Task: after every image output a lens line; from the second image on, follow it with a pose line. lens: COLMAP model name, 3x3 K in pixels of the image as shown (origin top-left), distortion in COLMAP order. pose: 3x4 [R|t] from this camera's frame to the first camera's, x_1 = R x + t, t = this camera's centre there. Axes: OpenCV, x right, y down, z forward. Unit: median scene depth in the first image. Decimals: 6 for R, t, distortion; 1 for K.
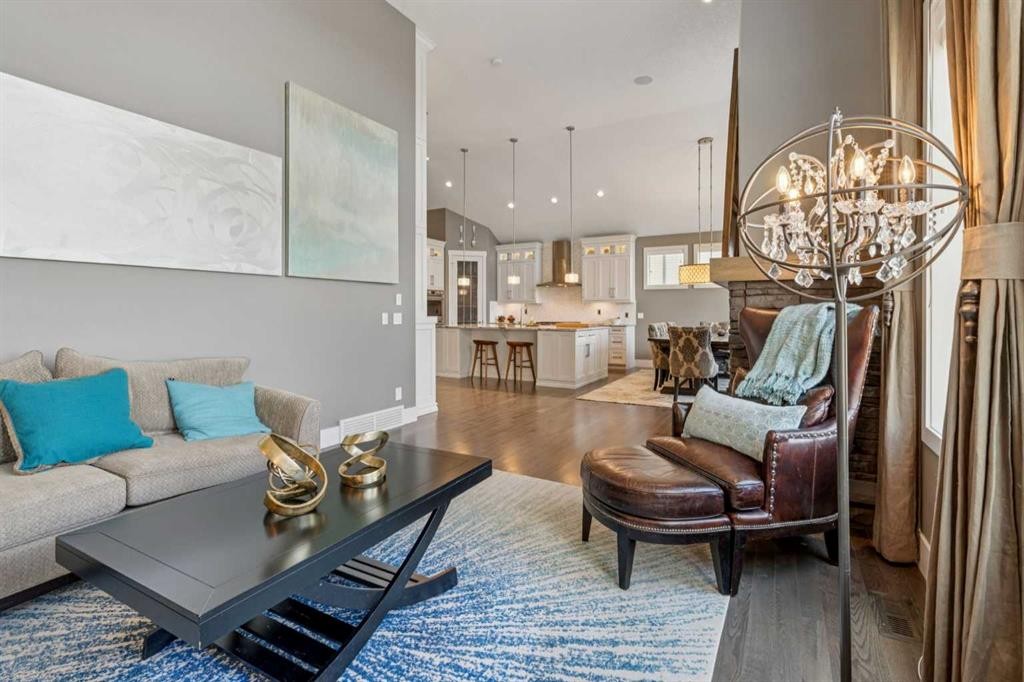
lens RADIAL K [[468.3, 0, 511.8], [0, 468.3, 316.6], [0, 0, 1]] dist [-0.009027, 0.003865]
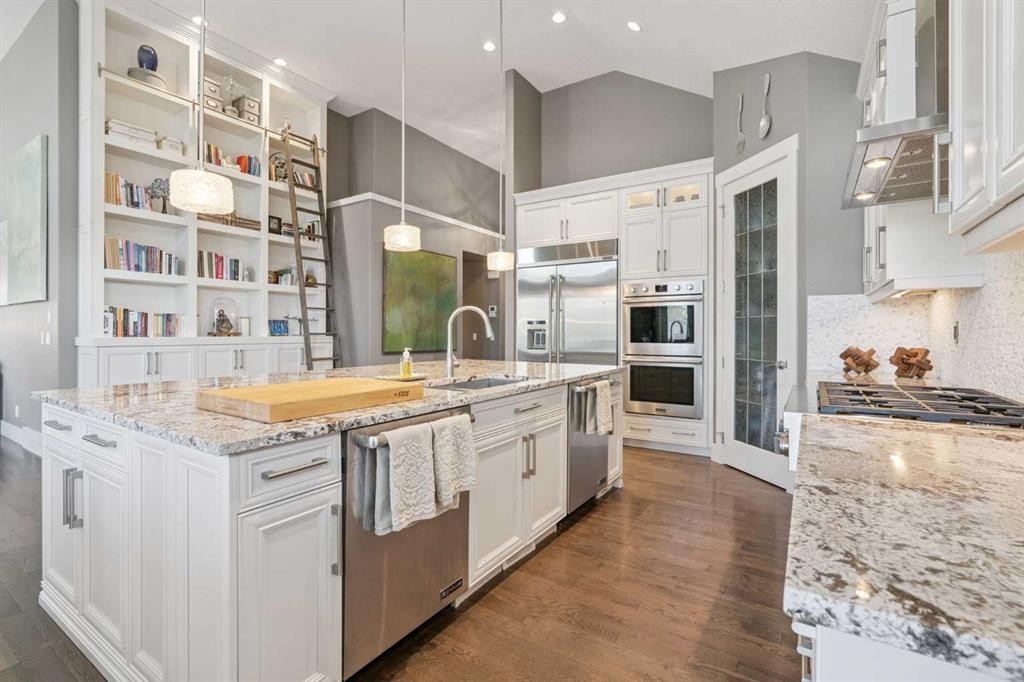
lens RADIAL K [[468.3, 0, 511.7], [0, 468.3, 331.9], [0, 0, 1]] dist [-0.009027, 0.003865]
pose [[-0.062678, -0.004380, -0.998024, 0.286353], [-0.012776, 0.999912, -0.003586, -0.008076], [0.997952, 0.012526, -0.062729, 0.922570]]
